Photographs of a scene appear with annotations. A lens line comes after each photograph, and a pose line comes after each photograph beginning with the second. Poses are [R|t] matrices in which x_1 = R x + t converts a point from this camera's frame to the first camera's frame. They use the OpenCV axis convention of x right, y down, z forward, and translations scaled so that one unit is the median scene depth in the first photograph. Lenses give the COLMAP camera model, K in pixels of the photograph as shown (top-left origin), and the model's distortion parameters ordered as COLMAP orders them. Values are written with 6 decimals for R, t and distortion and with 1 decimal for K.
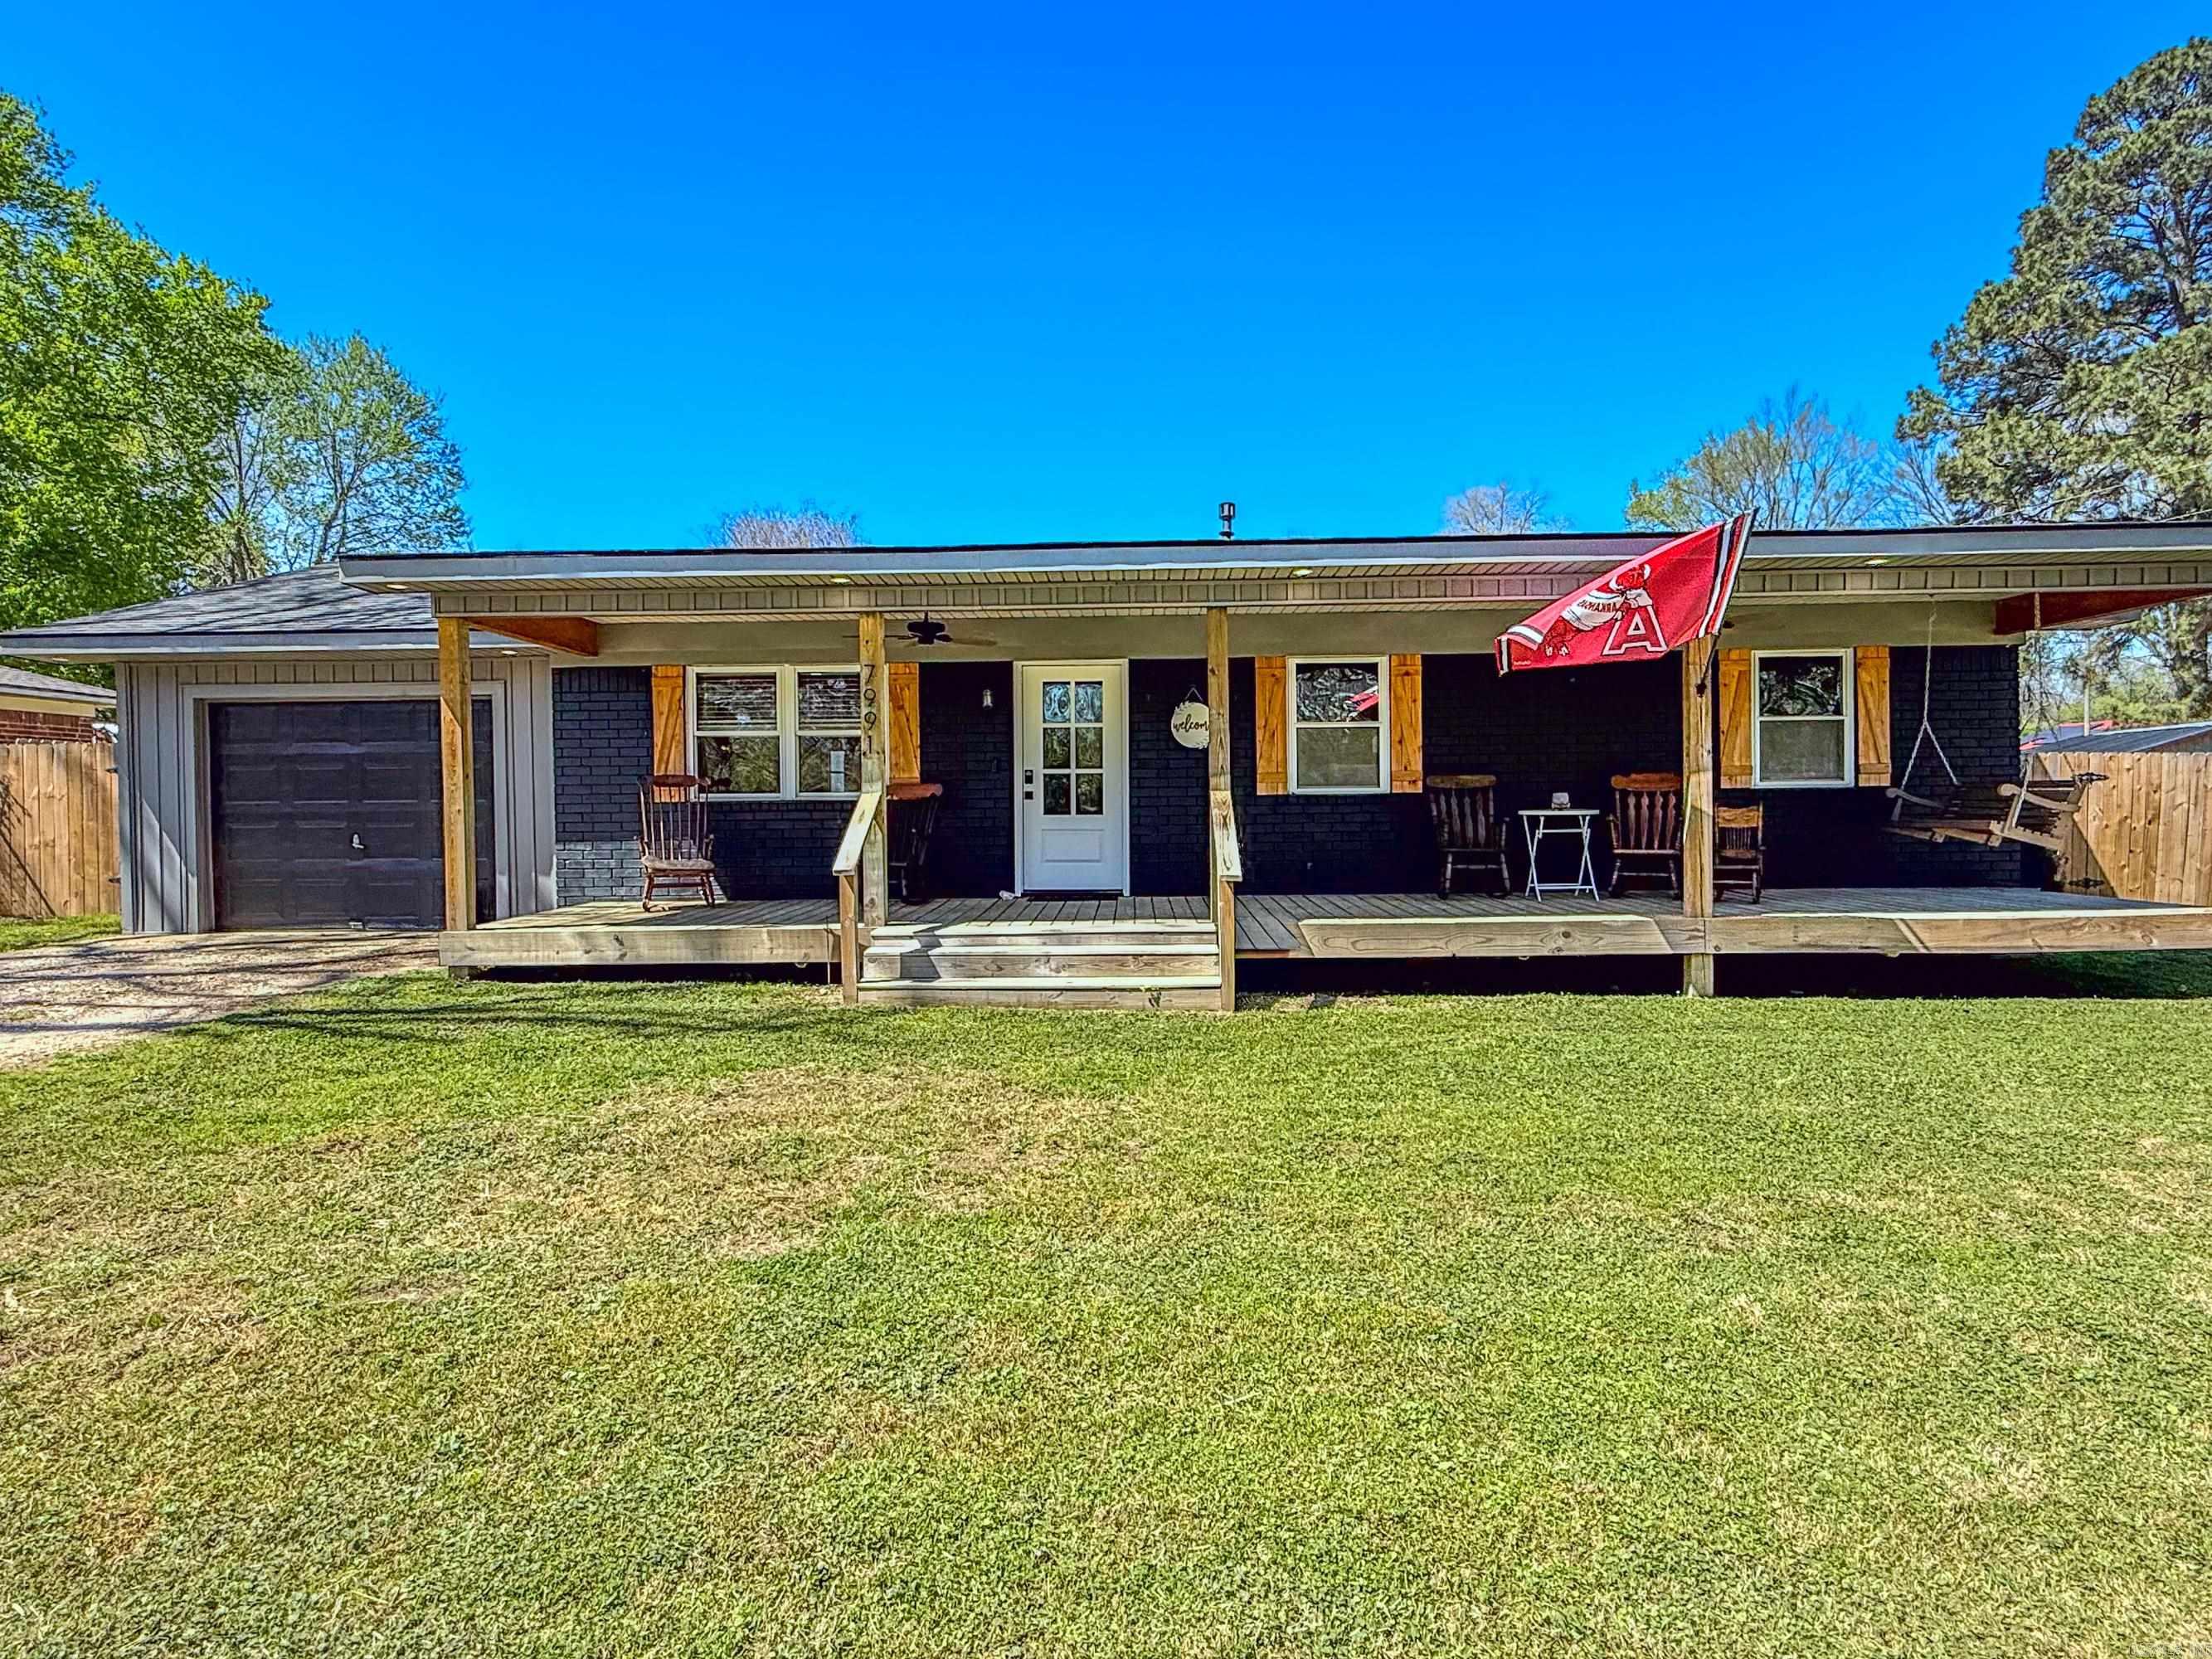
lens RADIAL K [[1268.3, 0, 1098.1], [0, 1268.3, 830.1], [0, 0, 1]] dist [-0.000194, 0.000355]
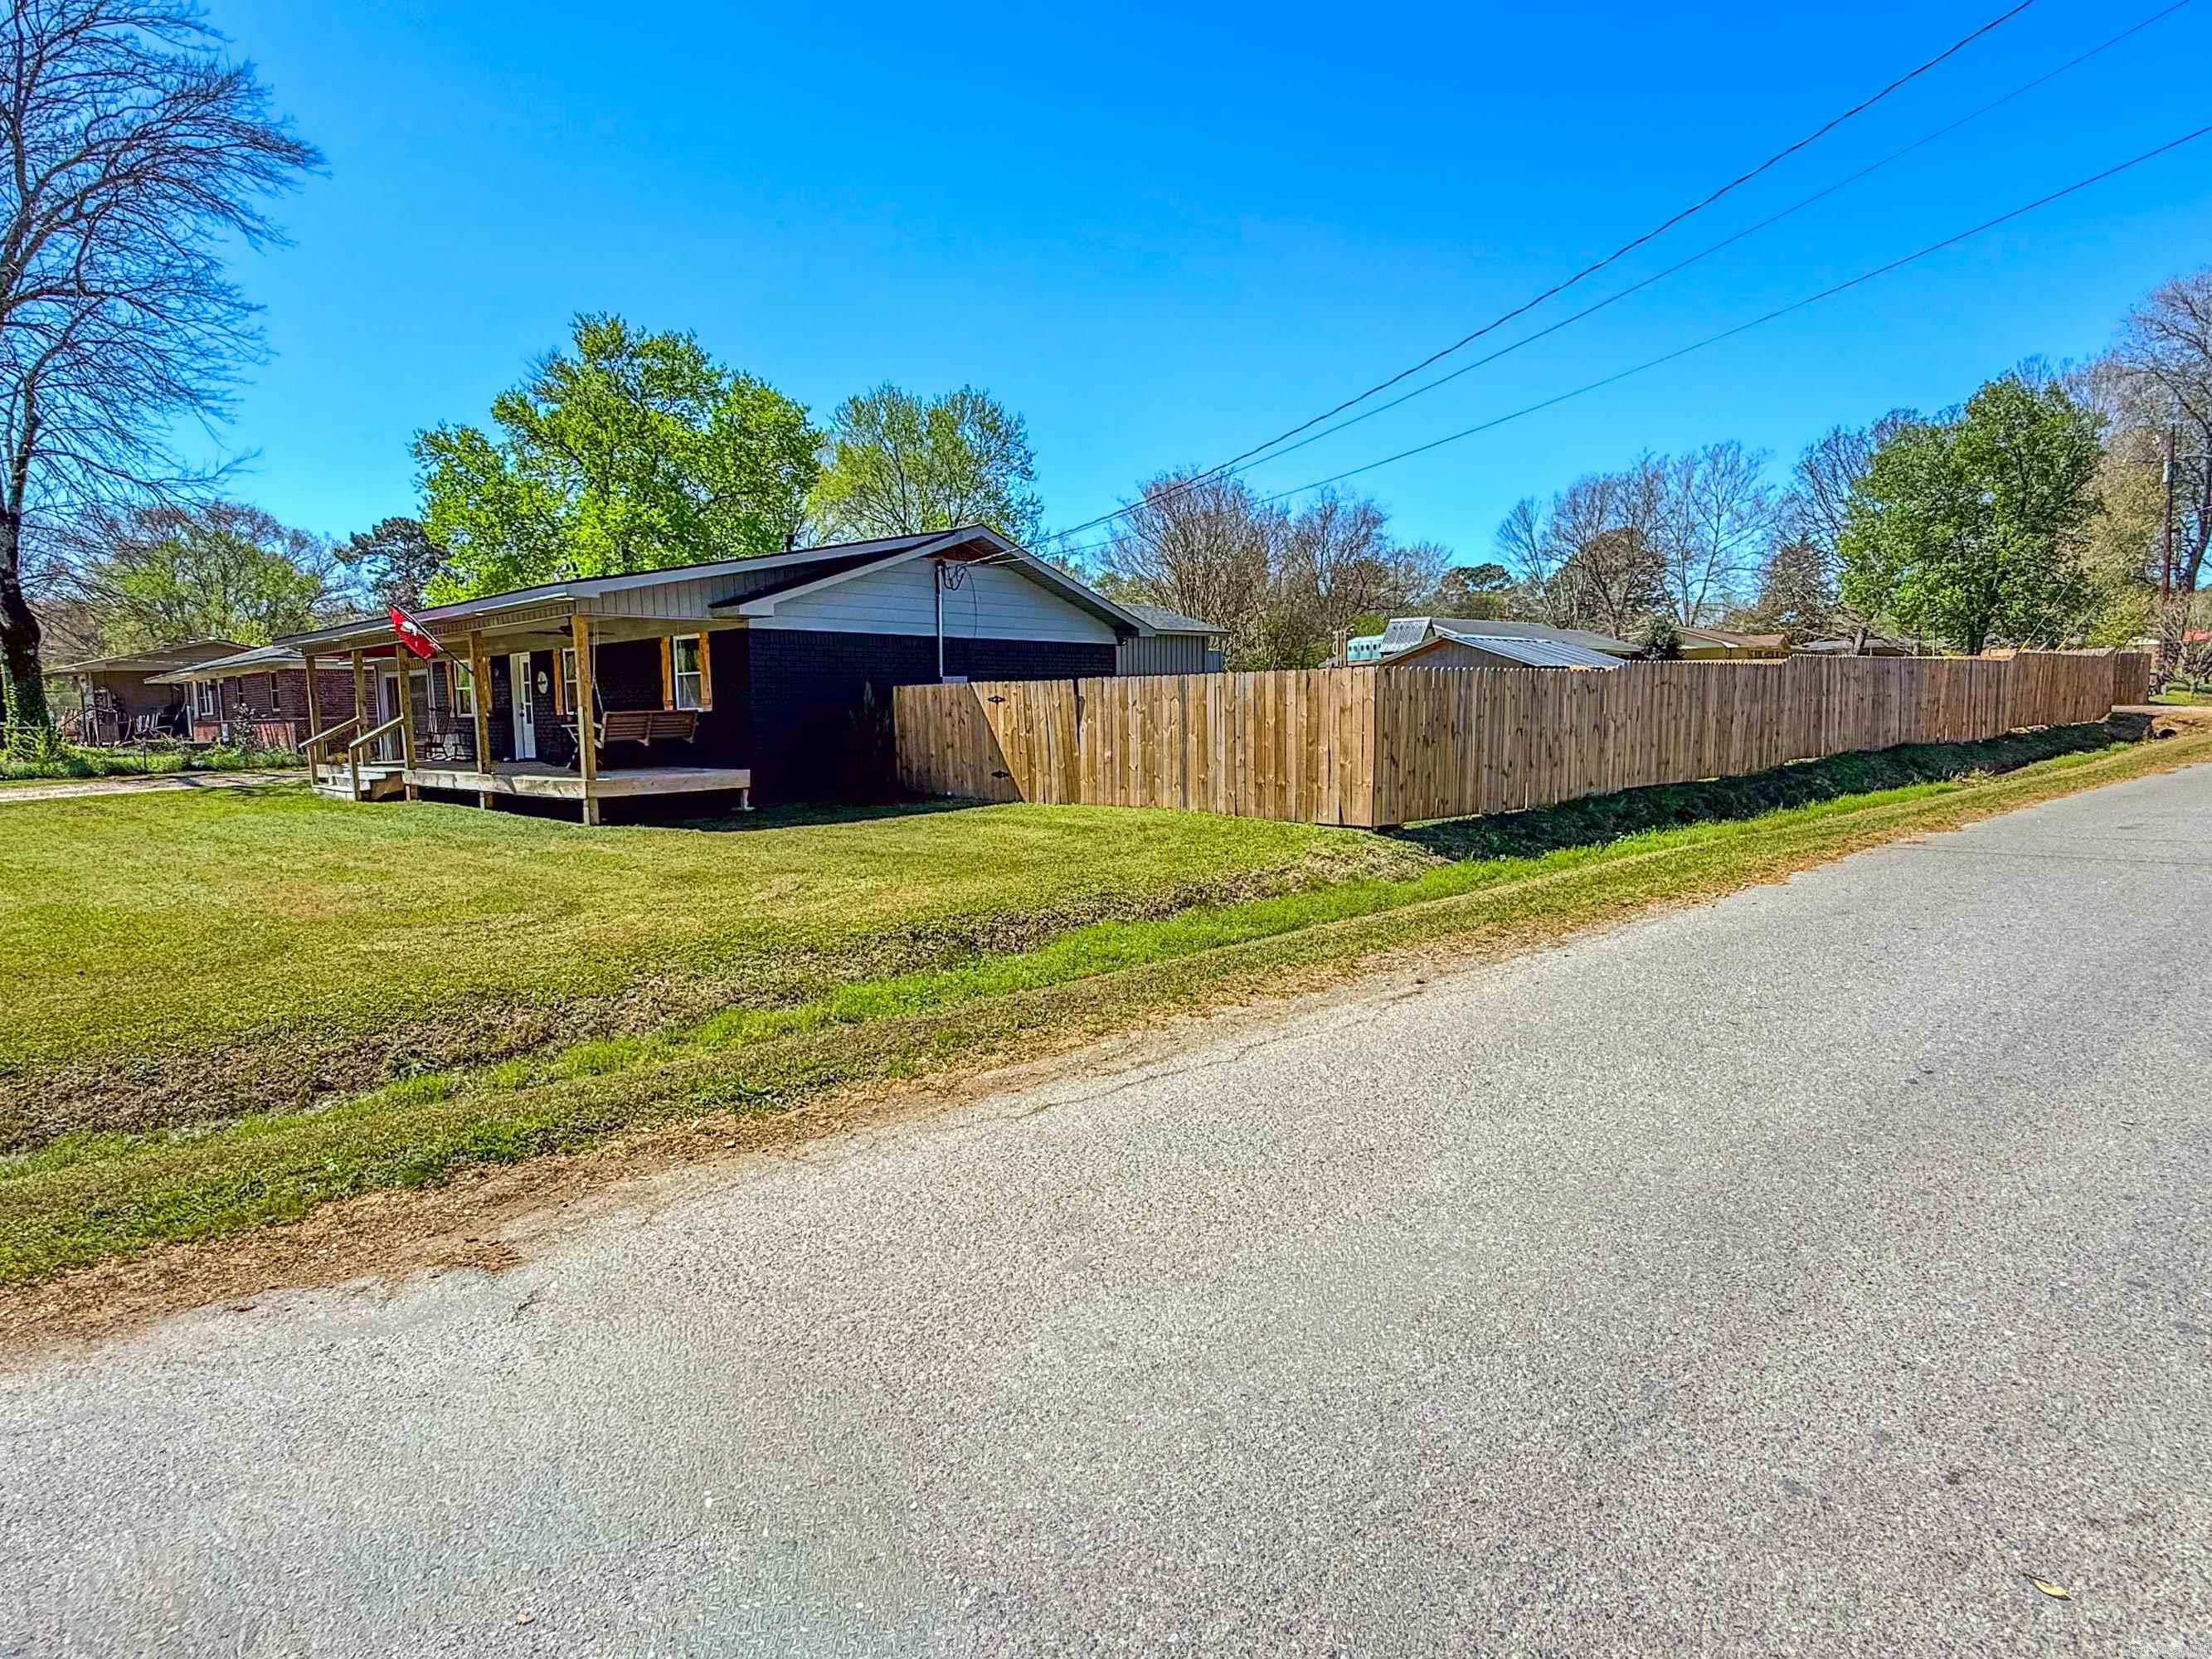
lens RADIAL K [[1122.5, 0, 1106.0], [0, 1122.5, 829.5], [0, 0, 1]] dist [-0.001535, -0.000134]
pose [[0.771237, 0.066474, -0.633067, 2.006259], [-0.001504, 0.994720, 0.102617, -0.031280], [0.636546, -0.078190, 0.767265, 0.133140]]
